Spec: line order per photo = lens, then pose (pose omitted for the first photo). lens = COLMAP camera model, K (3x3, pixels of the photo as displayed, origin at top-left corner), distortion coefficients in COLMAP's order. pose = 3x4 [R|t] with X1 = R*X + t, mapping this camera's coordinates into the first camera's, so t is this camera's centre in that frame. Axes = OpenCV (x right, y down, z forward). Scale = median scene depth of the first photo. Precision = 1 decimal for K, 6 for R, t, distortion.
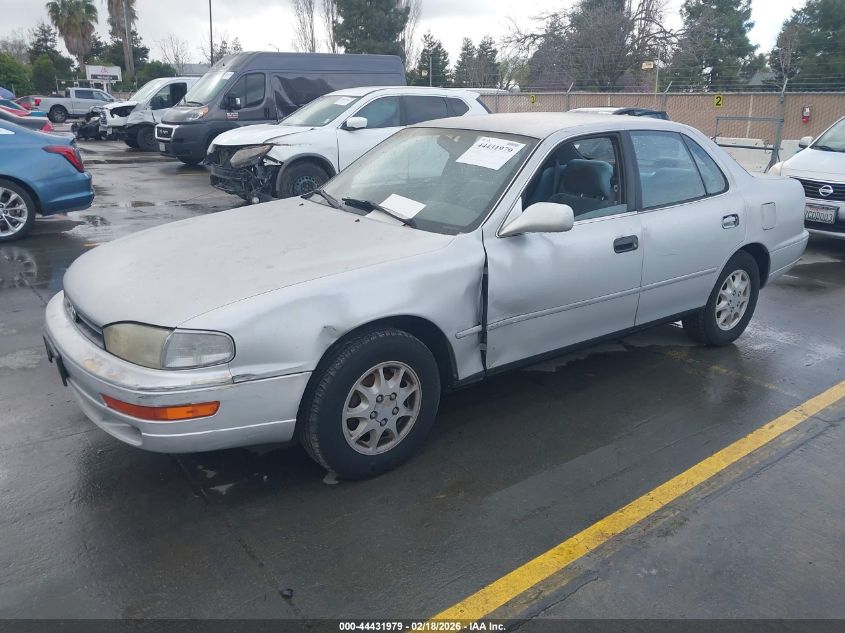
lens RADIAL K [[741.0, 0, 426.4], [0, 741.0, 316.7], [0, 0, 1]] dist [0.013505, 0.000110]
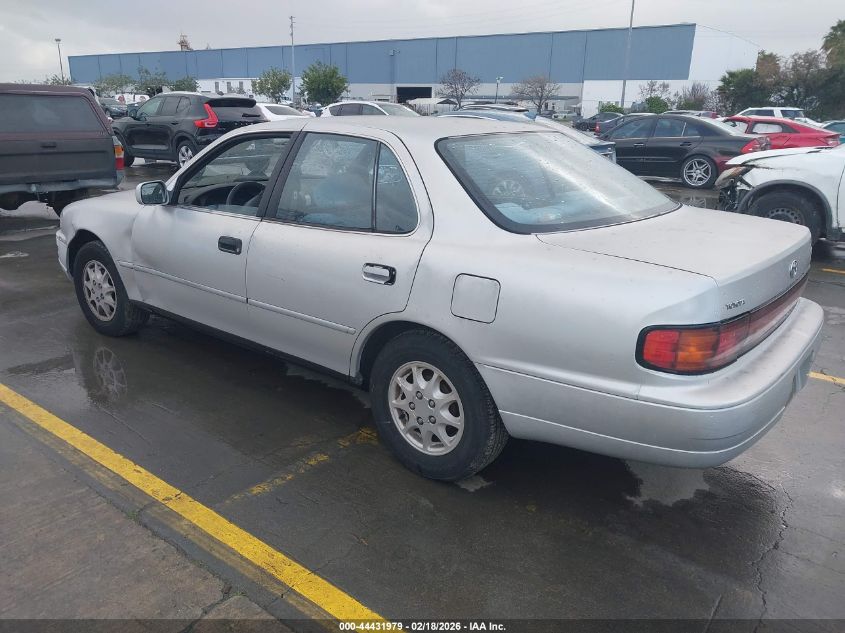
lens RADIAL K [[741.0, 0, 426.4], [0, 741.0, 316.7], [0, 0, 1]] dist [0.013505, 0.000110]
pose [[0.149408, 0.258316, -0.954437, 1.067930], [-0.295975, 0.932696, 0.206100, -0.243308], [0.943438, 0.251697, 0.215807, 0.902183]]
